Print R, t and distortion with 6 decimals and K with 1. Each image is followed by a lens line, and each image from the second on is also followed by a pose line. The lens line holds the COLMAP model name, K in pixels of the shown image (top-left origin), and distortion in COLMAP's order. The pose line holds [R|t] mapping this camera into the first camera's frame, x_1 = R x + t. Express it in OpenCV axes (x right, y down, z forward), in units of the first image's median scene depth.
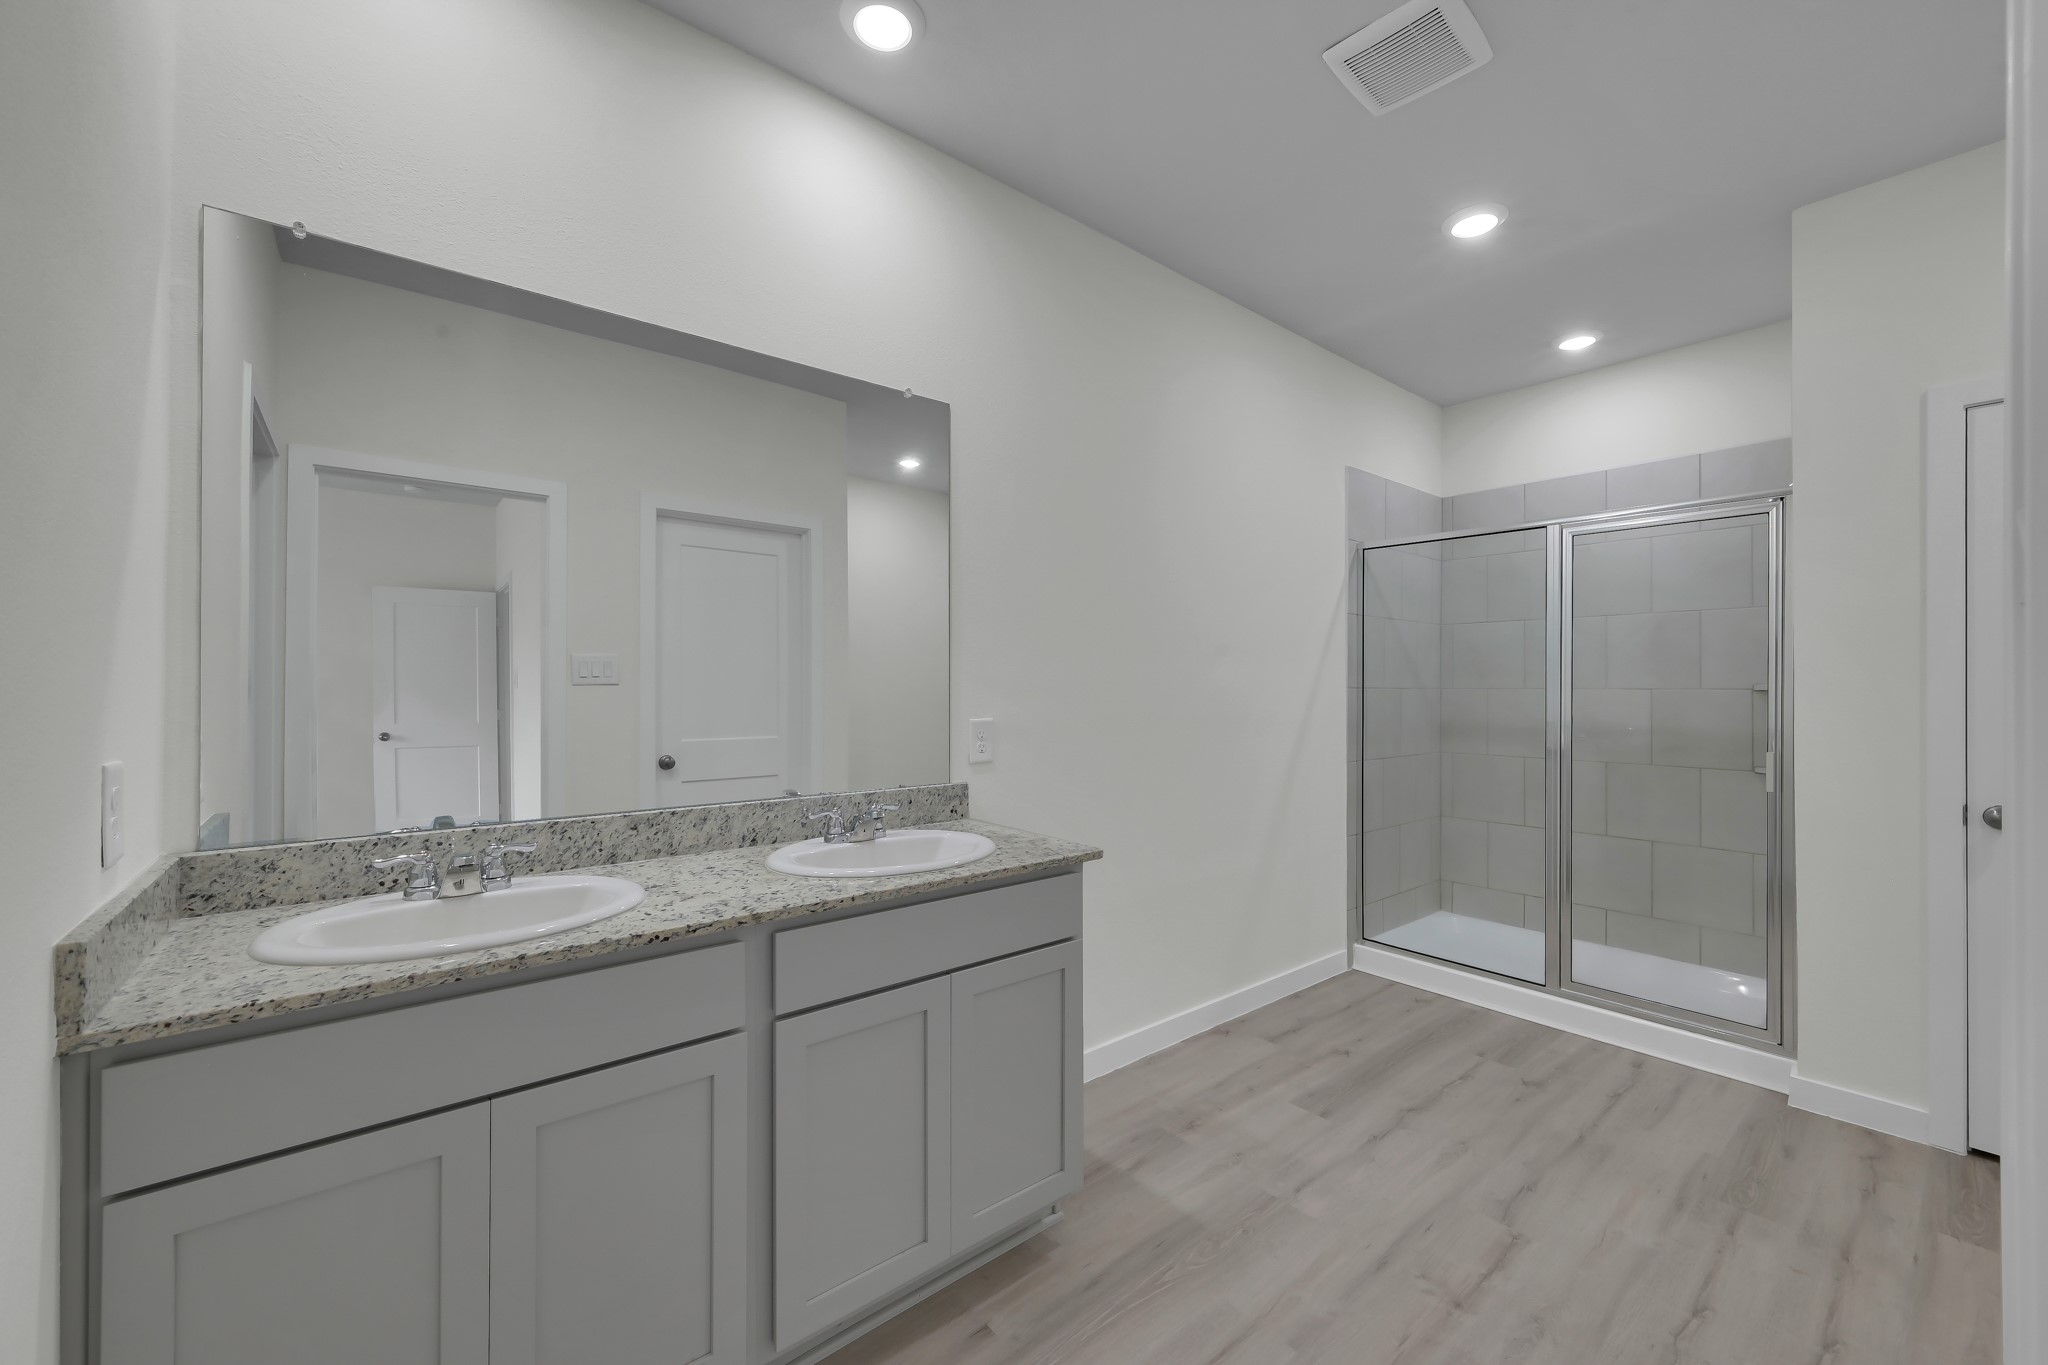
lens RADIAL K [[801.8, 0, 1037.5], [0, 801.8, 683.4], [0, 0, 1]] dist [-0.003522, -0.000195]
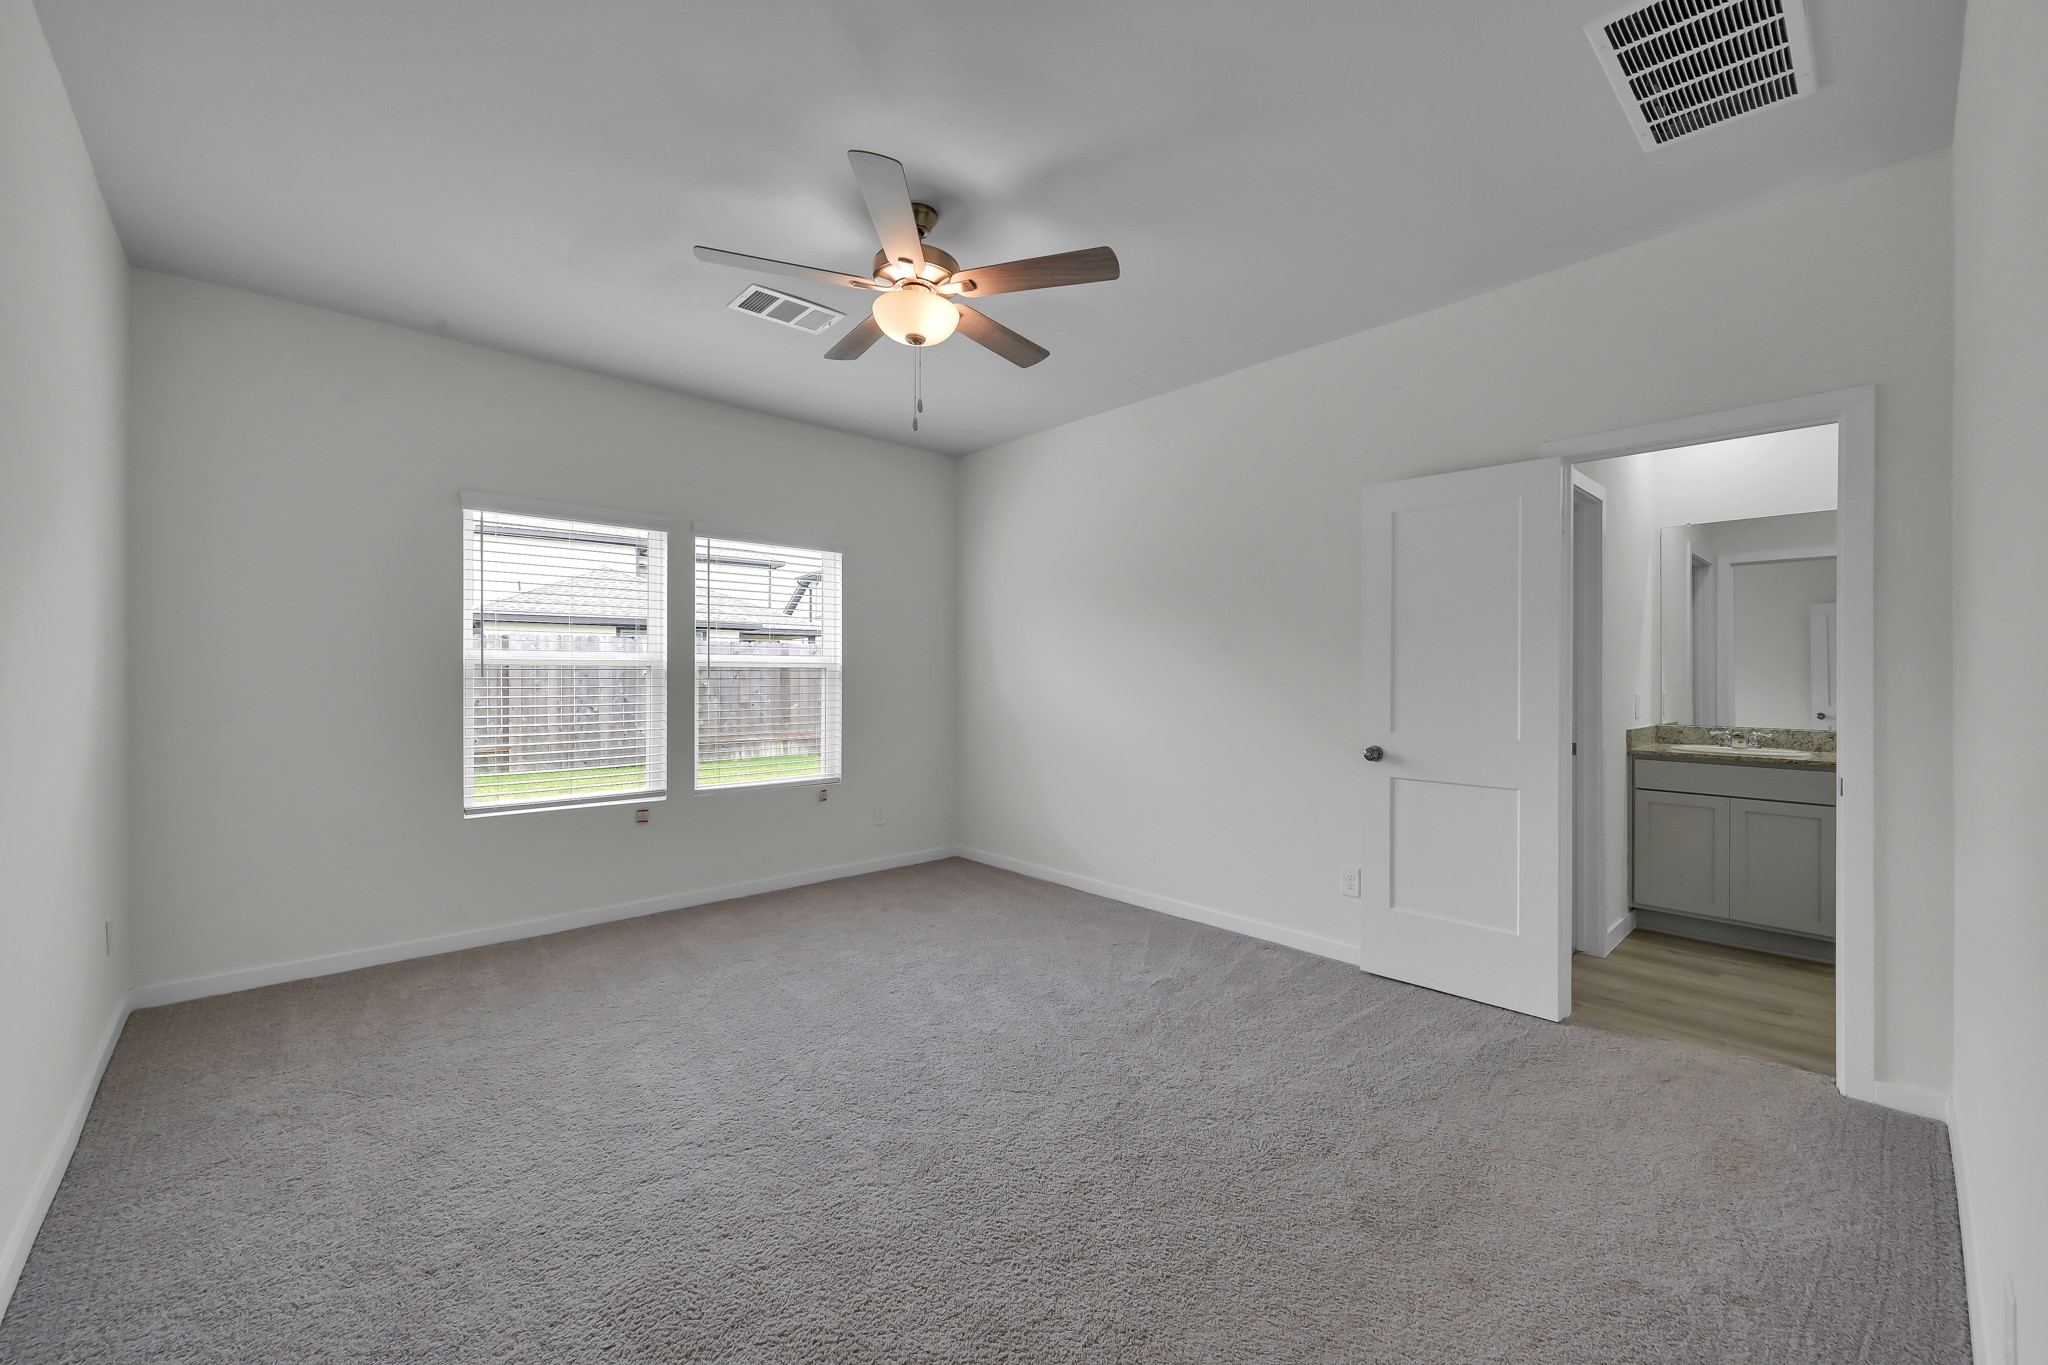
lens RADIAL K [[801.8, 0, 1023.7], [0, 801.8, 678.0], [0, 0, 1]] dist [-0.003522, -0.000195]
pose [[0.040242, -0.005244, -0.999176, 2.778510], [-0.001257, 0.999985, -0.005299, 0.045358], [0.999189, 0.001469, 0.040235, -2.282169]]
